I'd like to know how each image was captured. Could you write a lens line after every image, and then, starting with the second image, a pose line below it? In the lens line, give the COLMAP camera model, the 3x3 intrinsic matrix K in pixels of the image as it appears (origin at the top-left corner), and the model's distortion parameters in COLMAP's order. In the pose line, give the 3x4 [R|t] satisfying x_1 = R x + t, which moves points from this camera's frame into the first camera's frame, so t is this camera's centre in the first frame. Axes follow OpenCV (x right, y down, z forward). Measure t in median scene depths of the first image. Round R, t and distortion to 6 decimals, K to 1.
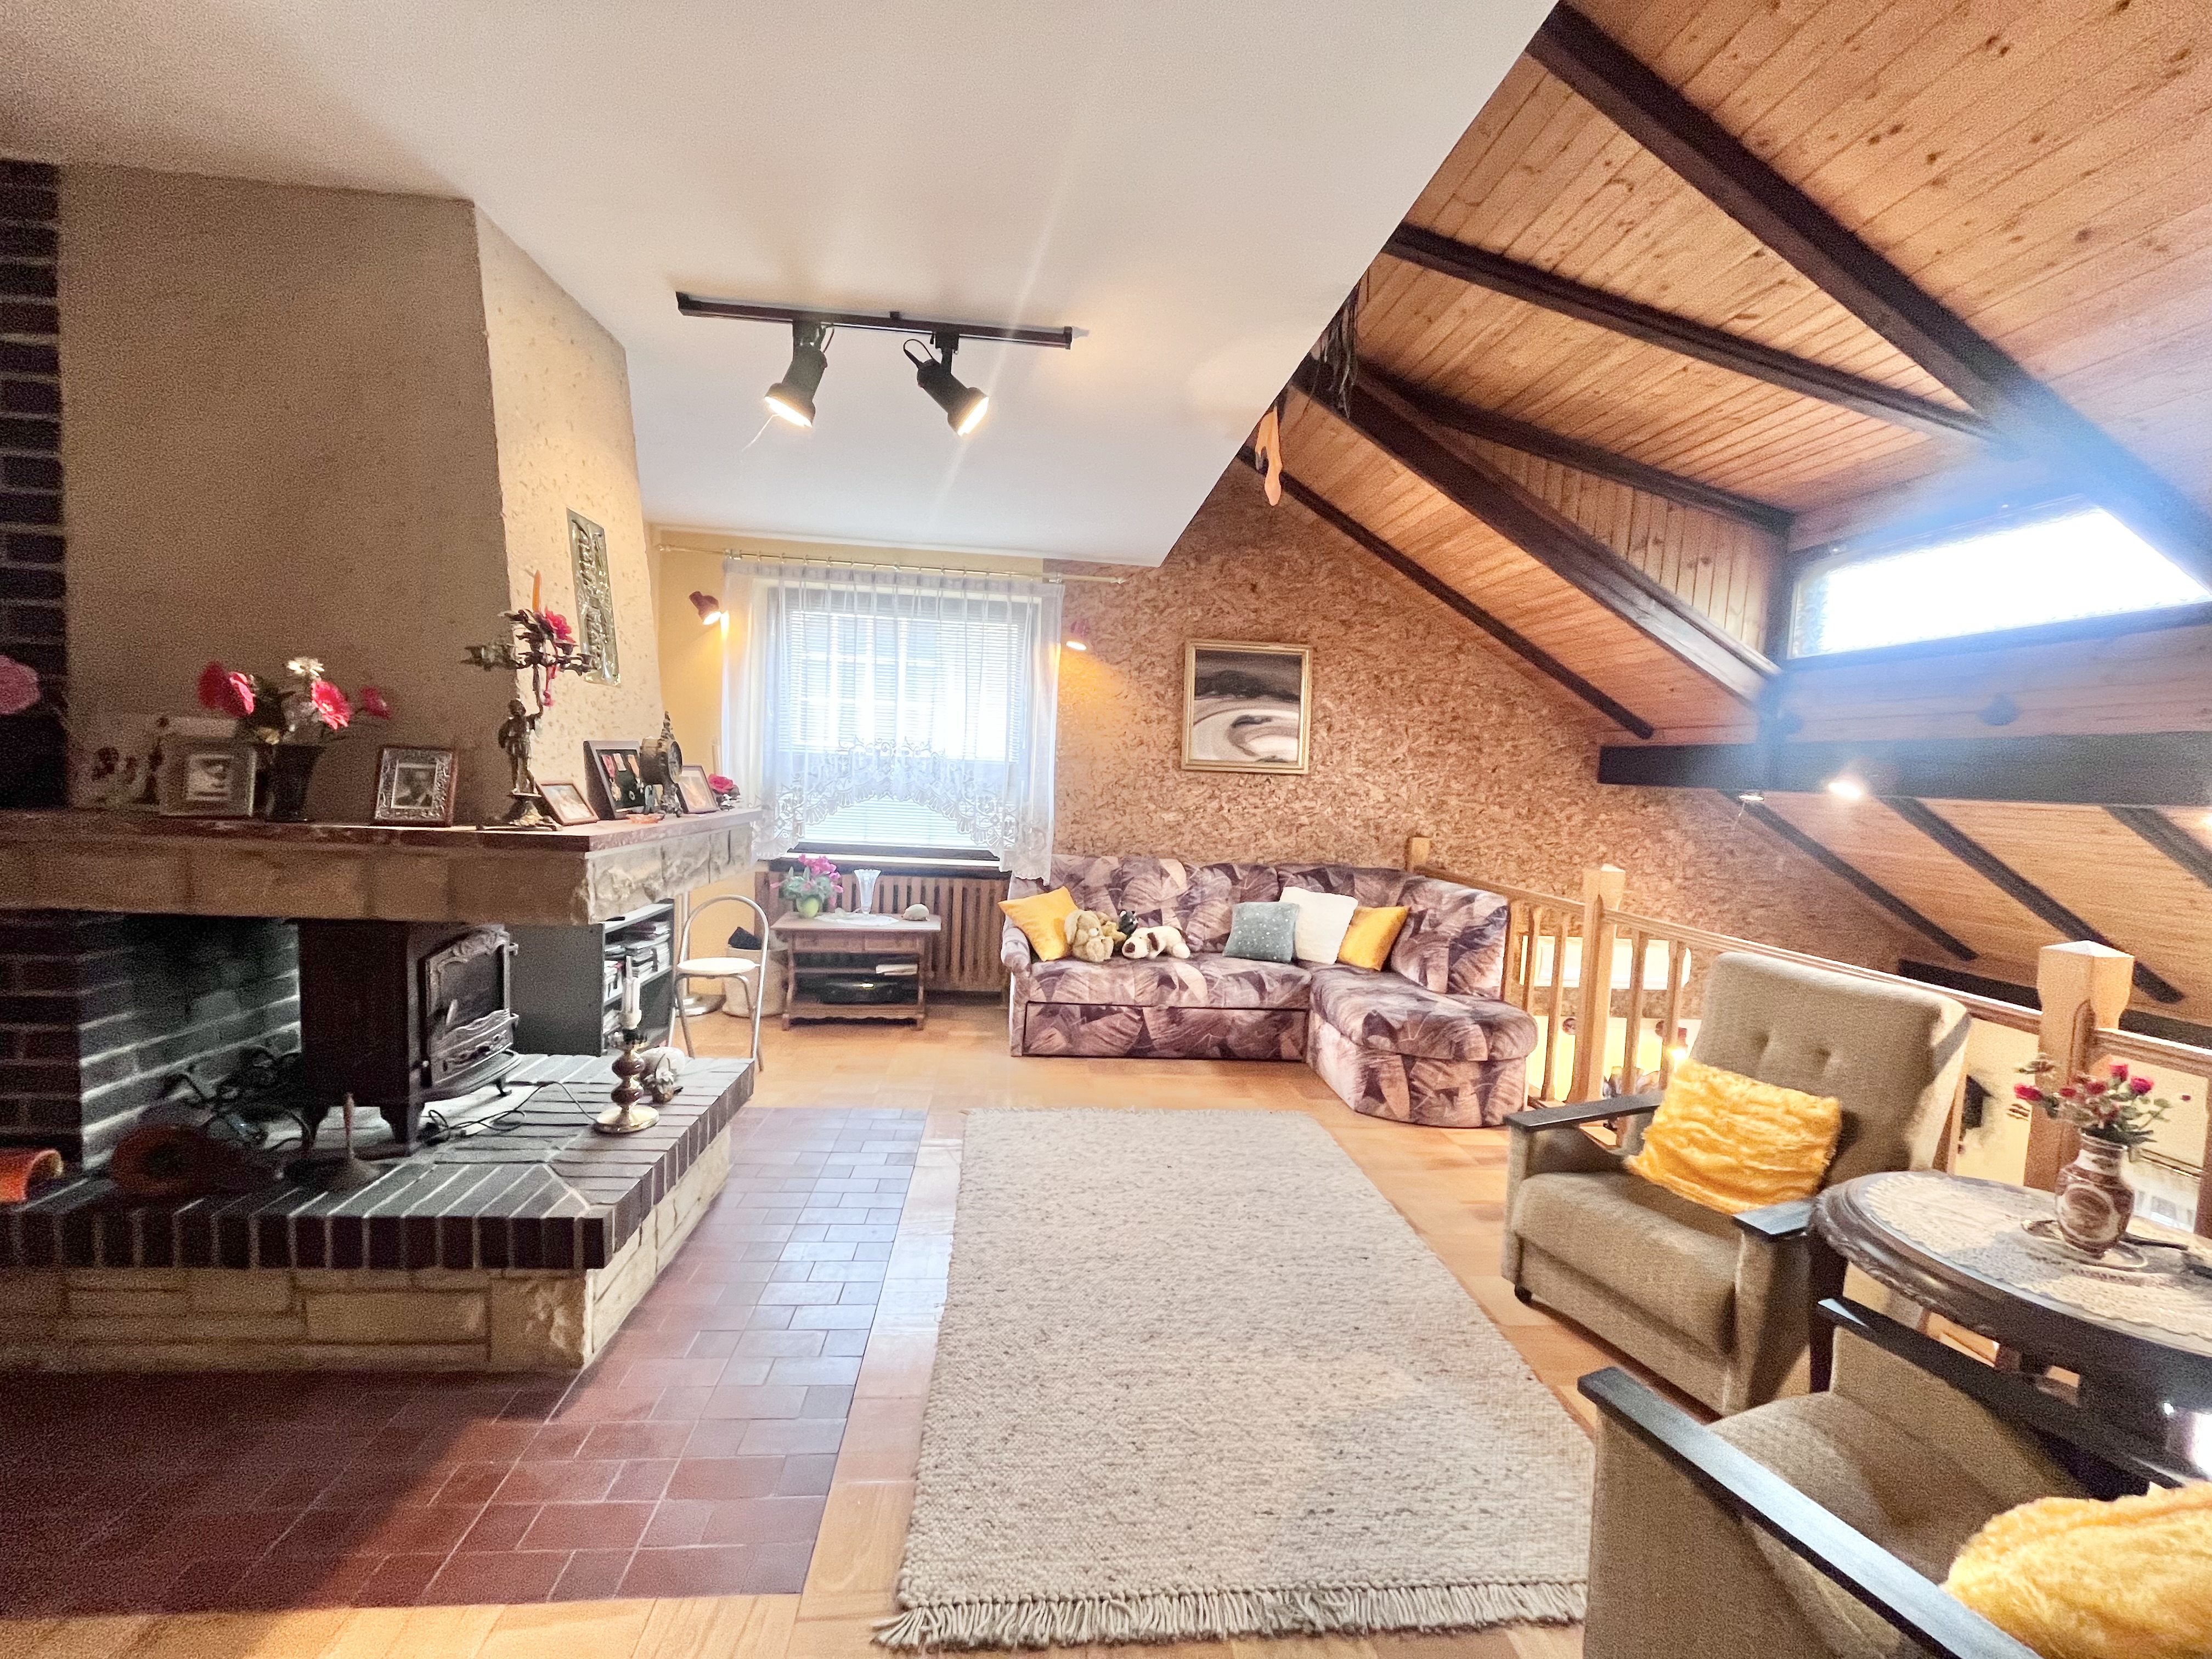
lens RADIAL K [[890.8, 0, 1099.5], [0, 890.8, 832.2], [0, 0, 1]] dist [-0.000847, -0.000140]
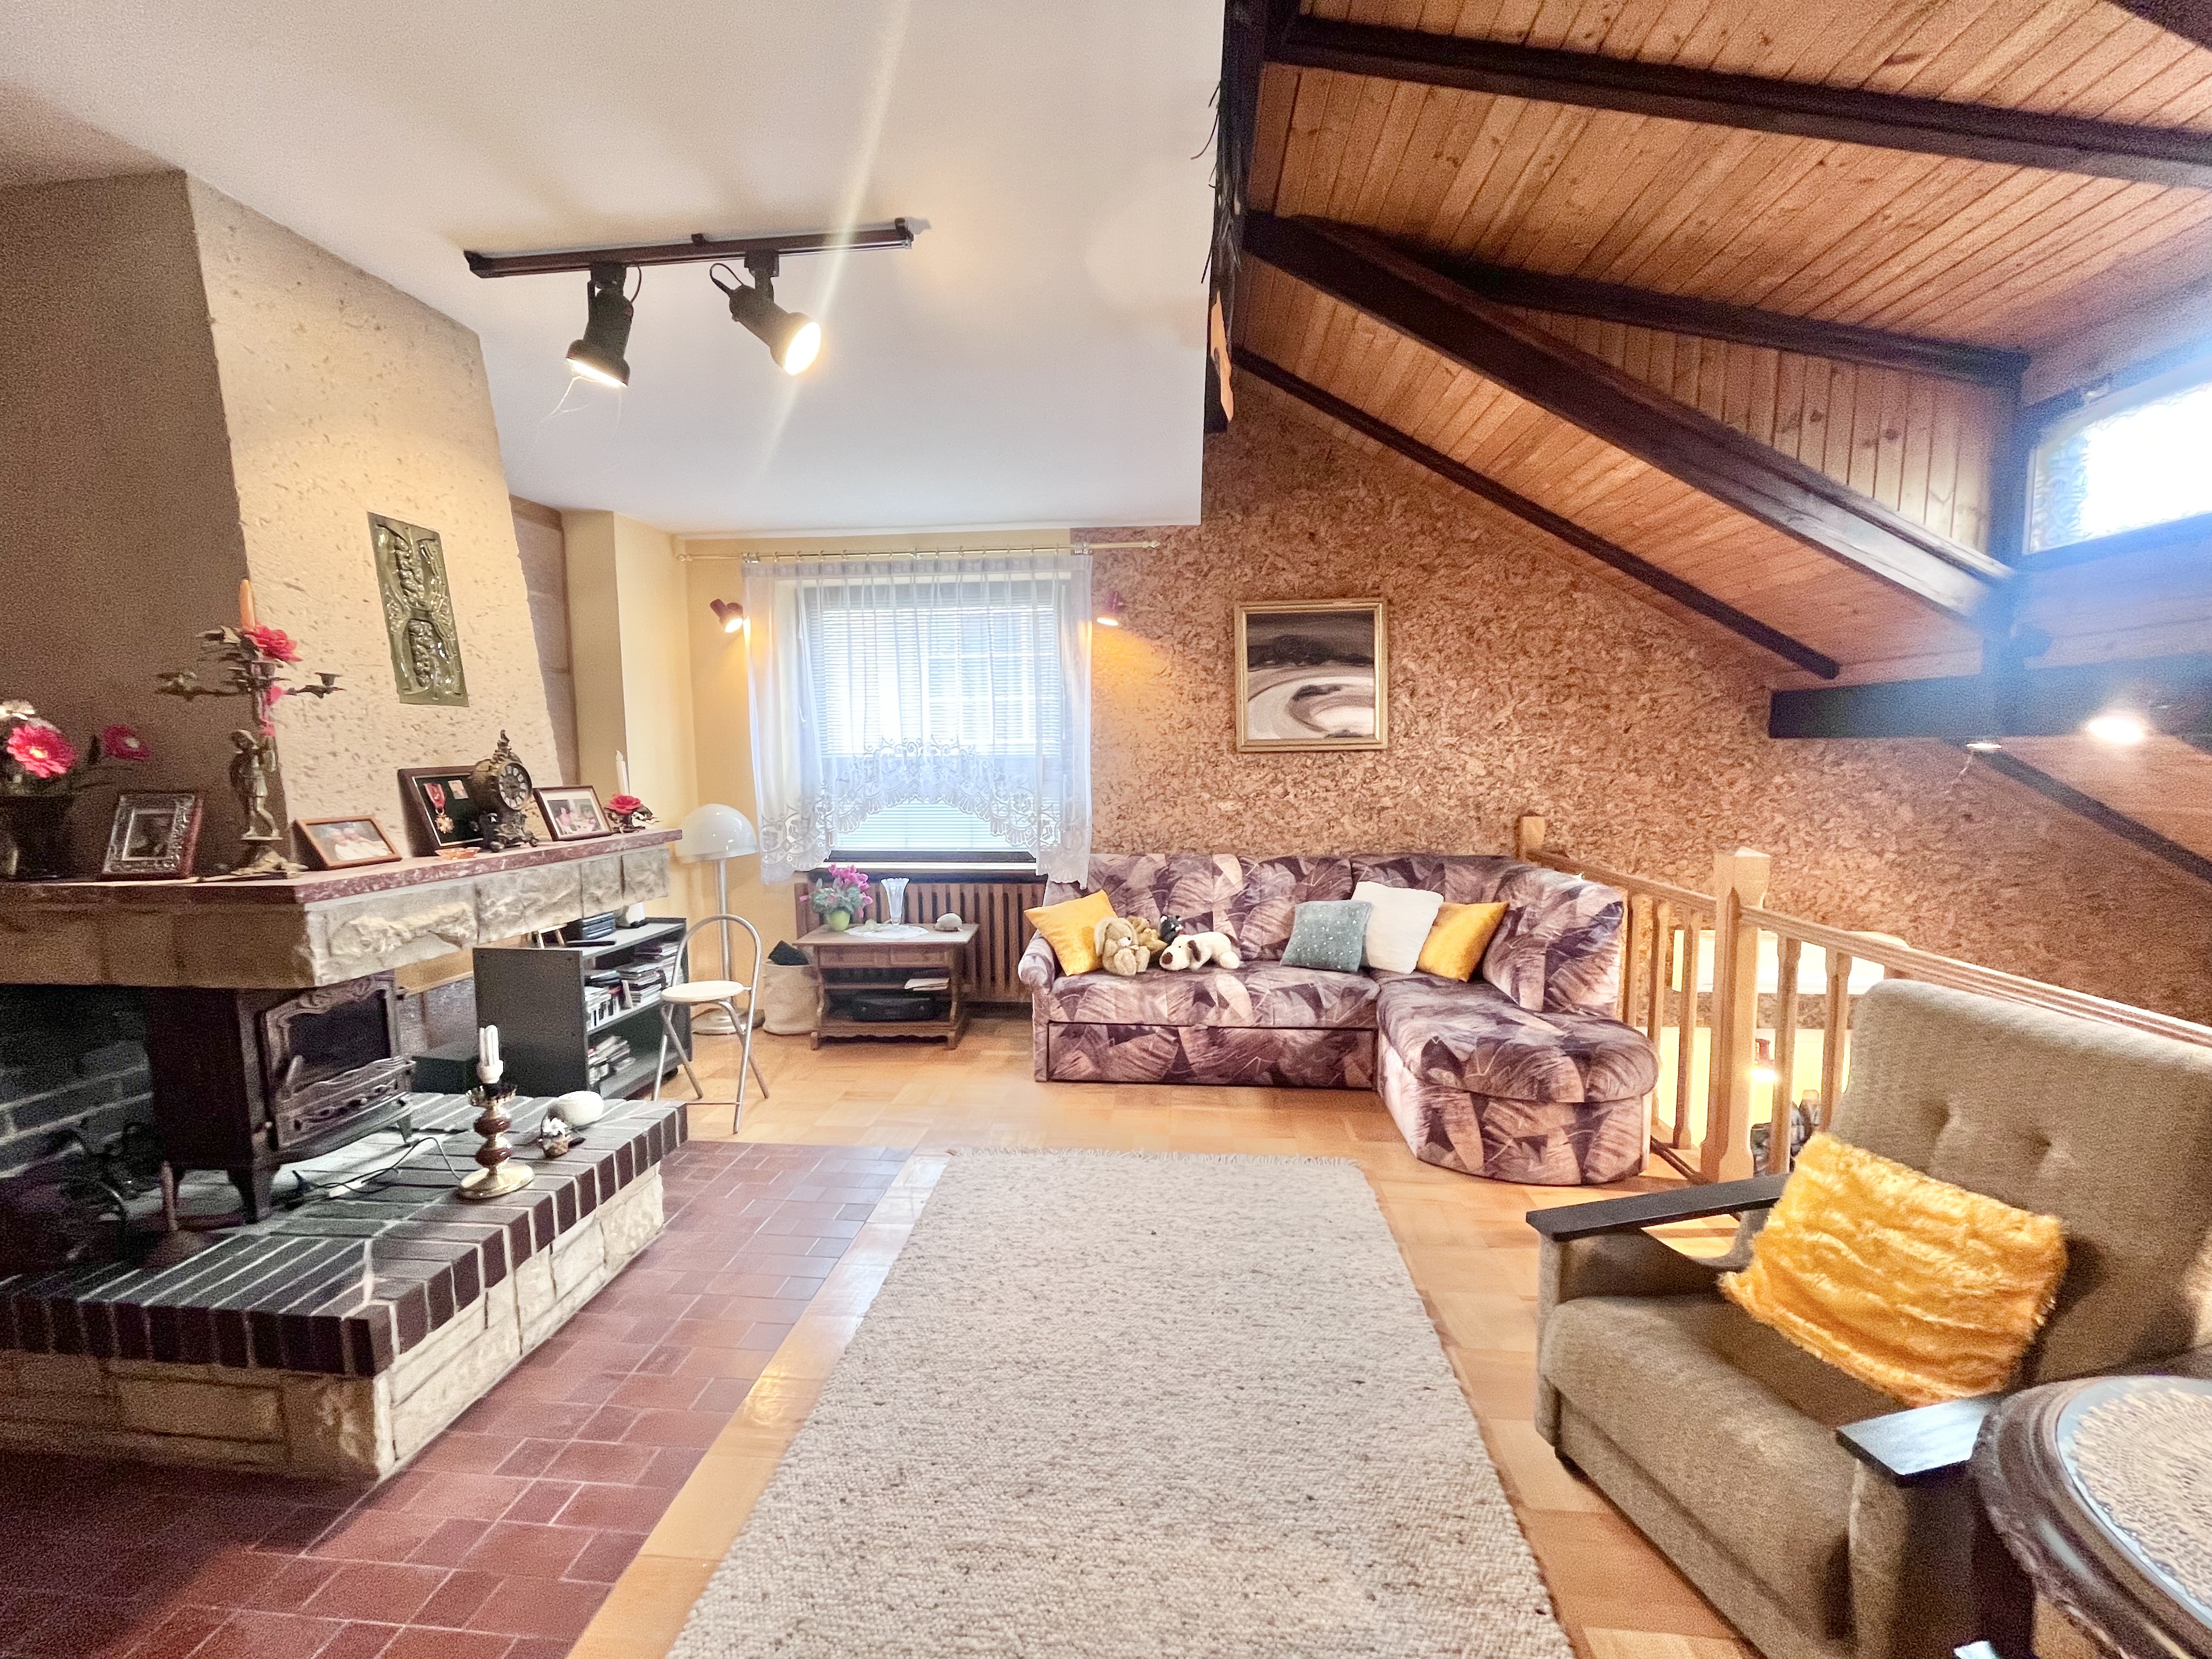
lens RADIAL K [[890.8, 0, 1100.1], [0, 890.8, 832.8], [0, 0, 1]] dist [-0.000847, -0.000140]
pose [[0.981565, -0.041909, -0.186475, 0.172486], [0.045082, 0.998901, 0.012810, -0.011331], [0.185733, -0.020981, 0.982376, 0.151536]]
